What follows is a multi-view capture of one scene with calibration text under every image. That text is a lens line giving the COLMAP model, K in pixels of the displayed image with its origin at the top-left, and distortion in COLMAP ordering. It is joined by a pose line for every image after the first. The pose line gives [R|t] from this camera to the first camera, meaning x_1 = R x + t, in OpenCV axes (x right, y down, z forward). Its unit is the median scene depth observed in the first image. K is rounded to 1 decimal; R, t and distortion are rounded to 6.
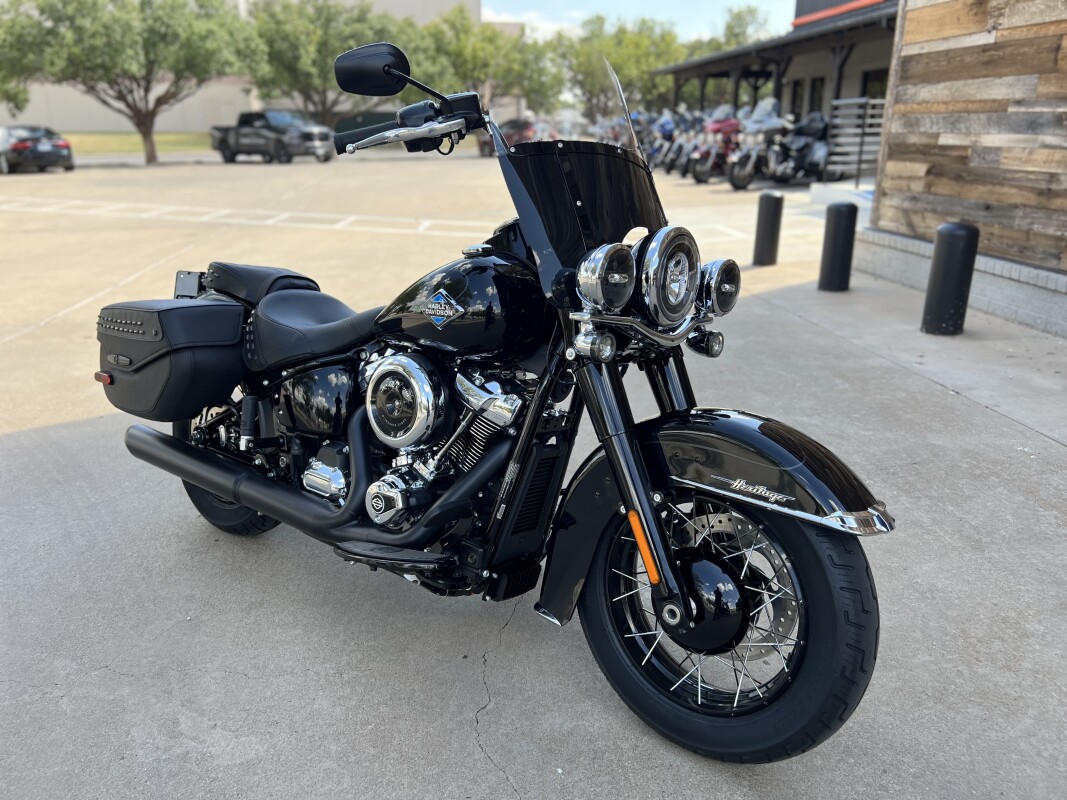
lens RADIAL K [[811.8, 0, 535.5], [0, 811.8, 401.8], [0, 0, 1]] dist [0.056065, -0.068200]
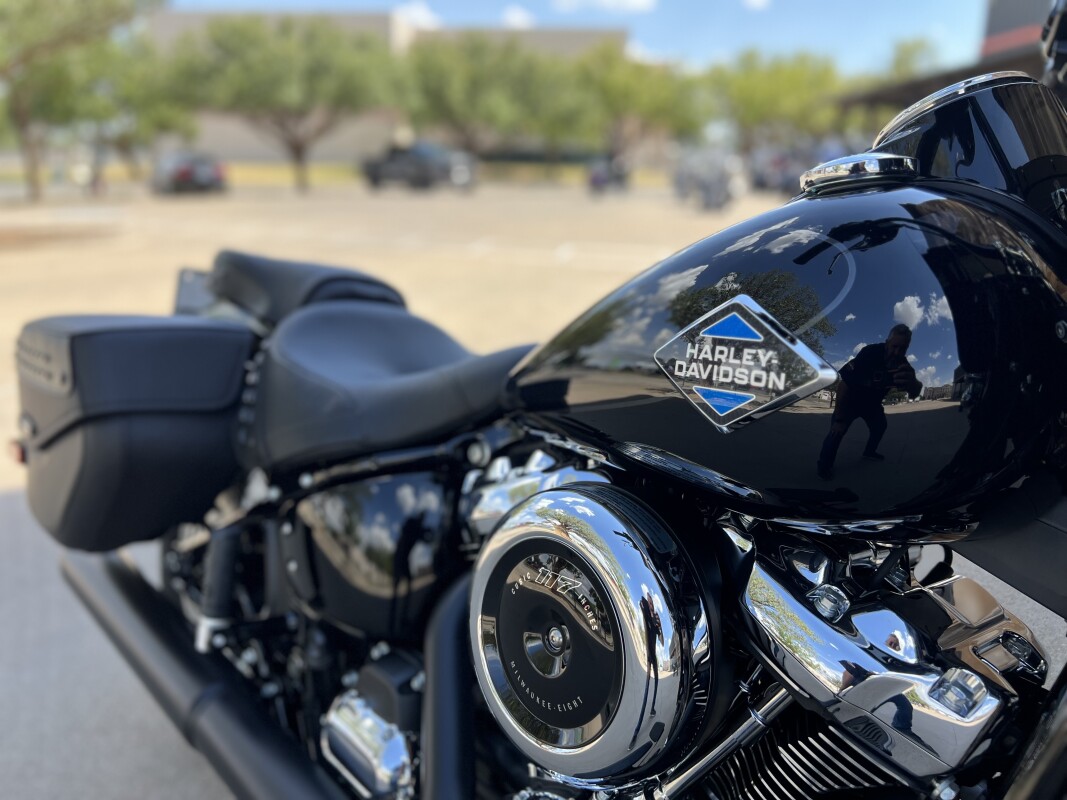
lens RADIAL K [[811.8, 0, 535.5], [0, 811.8, 401.8], [0, 0, 1]] dist [0.056065, -0.068200]
pose [[0.986594, 0.052711, -0.154448, -0.113847], [-0.059367, 0.997482, -0.038798, -0.069219], [0.152014, 0.047447, 0.987239, 0.571095]]
